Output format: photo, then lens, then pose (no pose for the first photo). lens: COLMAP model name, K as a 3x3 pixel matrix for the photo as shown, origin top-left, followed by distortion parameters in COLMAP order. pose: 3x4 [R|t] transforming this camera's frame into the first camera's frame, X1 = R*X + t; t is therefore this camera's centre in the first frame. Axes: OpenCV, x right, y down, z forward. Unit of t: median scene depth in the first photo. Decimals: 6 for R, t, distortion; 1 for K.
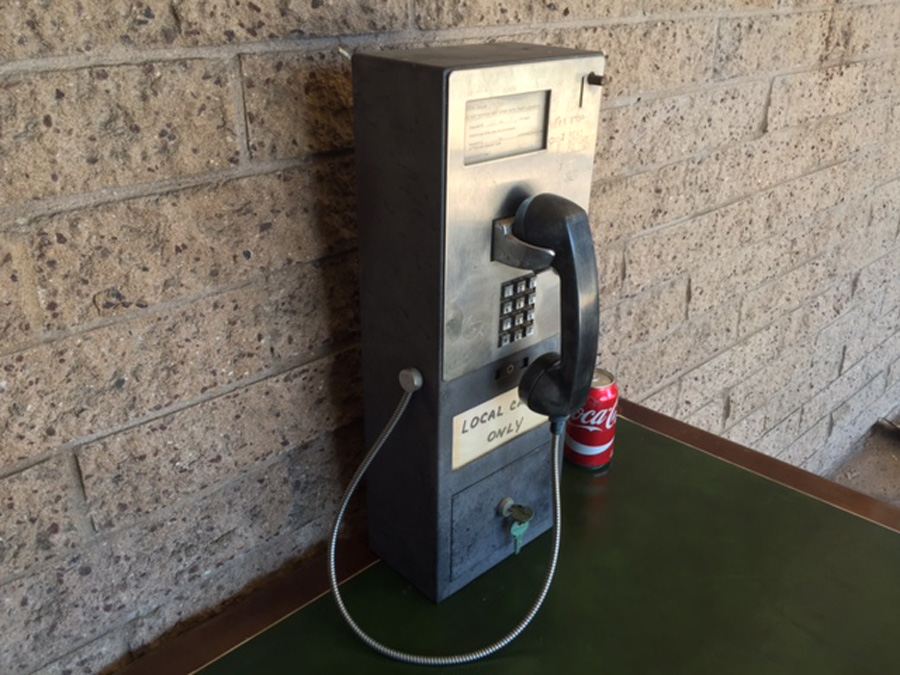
lens RADIAL K [[768.8, 0, 454.7], [0, 768.8, 337.1], [0, 0, 1]] dist [0.073515, -0.113174]
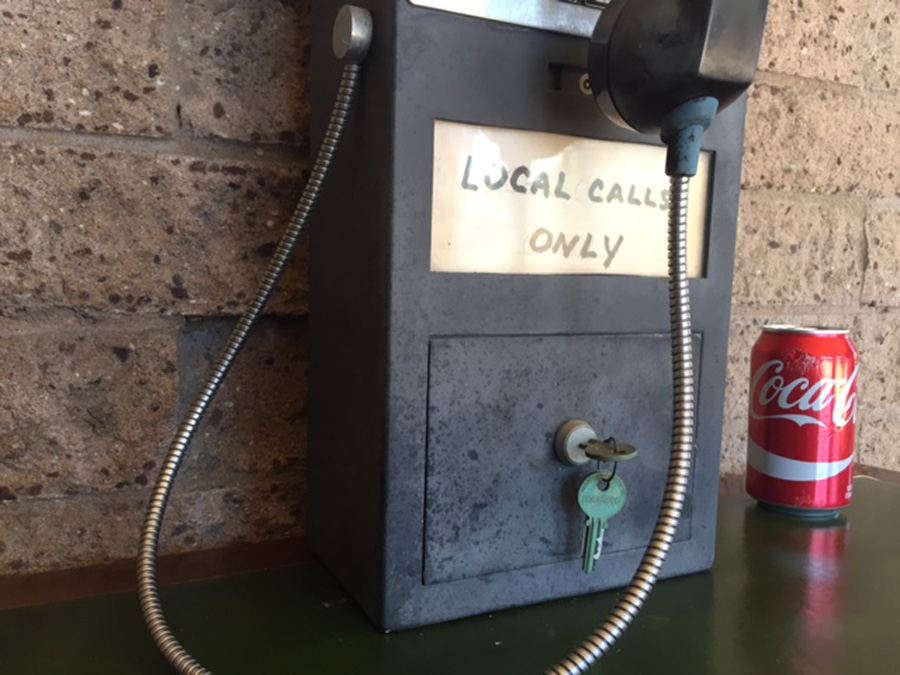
lens RADIAL K [[768.8, 0, 454.7], [0, 768.8, 337.1], [0, 0, 1]] dist [0.073515, -0.113174]
pose [[0.958679, 0.037797, -0.281969, 0.143998], [-0.134702, 0.933300, -0.332875, 0.379171], [0.250580, 0.357102, 0.899827, 0.665832]]
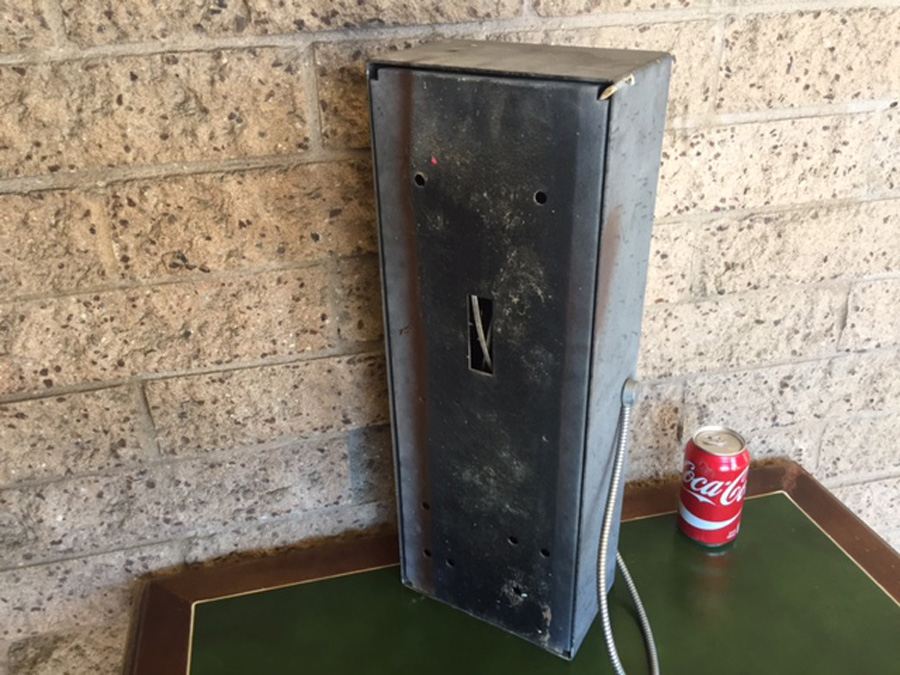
lens RADIAL K [[768.8, 0, 454.7], [0, 768.8, 337.1], [0, 0, 1]] dist [0.073515, -0.113174]
pose [[0.863367, 0.209915, -0.458839, 0.415576], [-0.187914, 0.977705, 0.093707, -0.113538], [0.468280, 0.005318, 0.883564, 0.184626]]
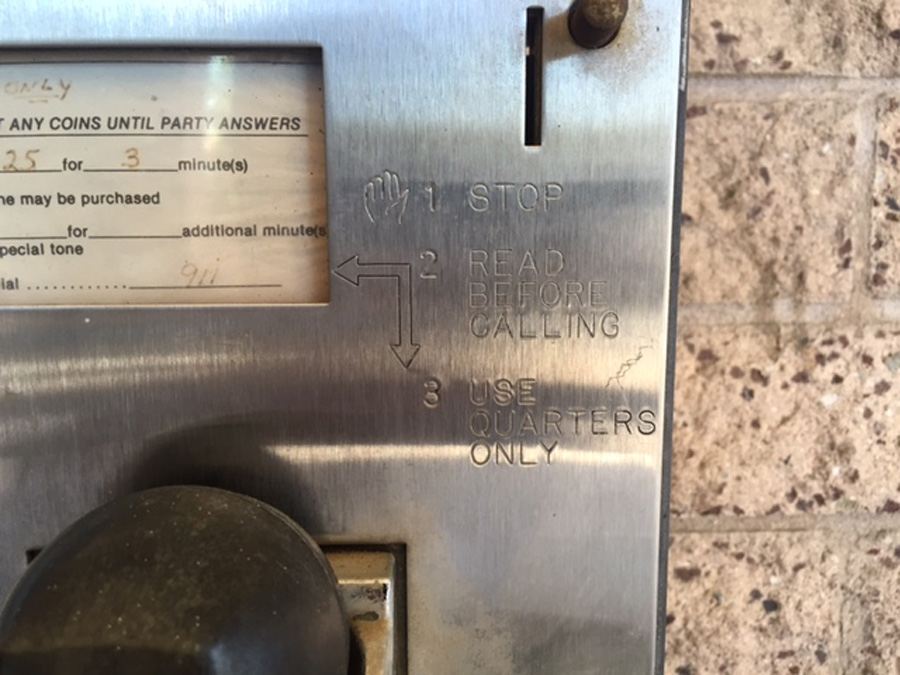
lens RADIAL K [[768.8, 0, 454.7], [0, 768.8, 337.1], [0, 0, 1]] dist [0.073515, -0.113174]
pose [[0.752070, 0.074709, -0.654835, 0.287693], [-0.270747, 0.940872, -0.203608, -0.191869], [0.600904, 0.330422, 0.727829, 0.833254]]
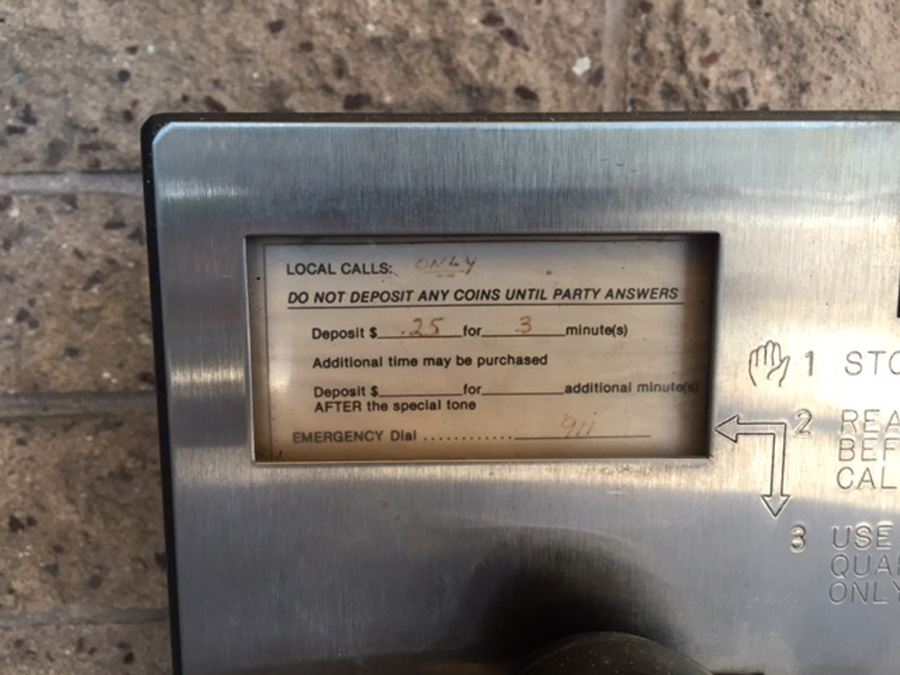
lens RADIAL K [[768.8, 0, 454.7], [0, 768.8, 337.1], [0, 0, 1]] dist [0.073515, -0.113174]
pose [[0.750025, 0.068911, -0.657810, 0.212606], [-0.271299, 0.939093, -0.210953, -0.199050], [0.603208, 0.336683, 0.723038, 0.733010]]
